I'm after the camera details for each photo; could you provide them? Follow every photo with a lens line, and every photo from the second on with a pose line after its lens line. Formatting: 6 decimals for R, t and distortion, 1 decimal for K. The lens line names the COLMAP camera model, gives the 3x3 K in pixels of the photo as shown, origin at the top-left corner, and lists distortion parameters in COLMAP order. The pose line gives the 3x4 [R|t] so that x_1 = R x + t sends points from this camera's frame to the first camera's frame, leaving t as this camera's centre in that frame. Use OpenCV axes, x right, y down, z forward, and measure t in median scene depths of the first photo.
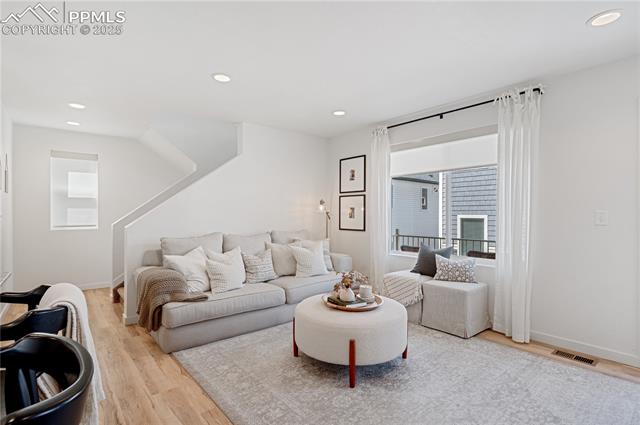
lens RADIAL K [[322.3, 0, 321.4], [0, 322.3, 213.0], [0, 0, 1]] dist [0.005522, -0.000112]
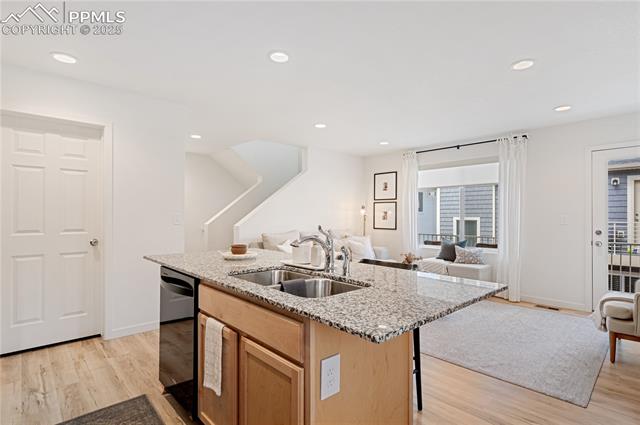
lens RADIAL K [[334.5, 0, 319.5], [0, 334.5, 212.3], [0, 0, 1]] dist [0.003692, 0.000343]
pose [[0.998937, 0.004700, 0.045864, -0.259207], [-0.004445, 0.999974, -0.005678, -0.005917], [-0.045889, 0.005468, 0.998932, -0.371310]]
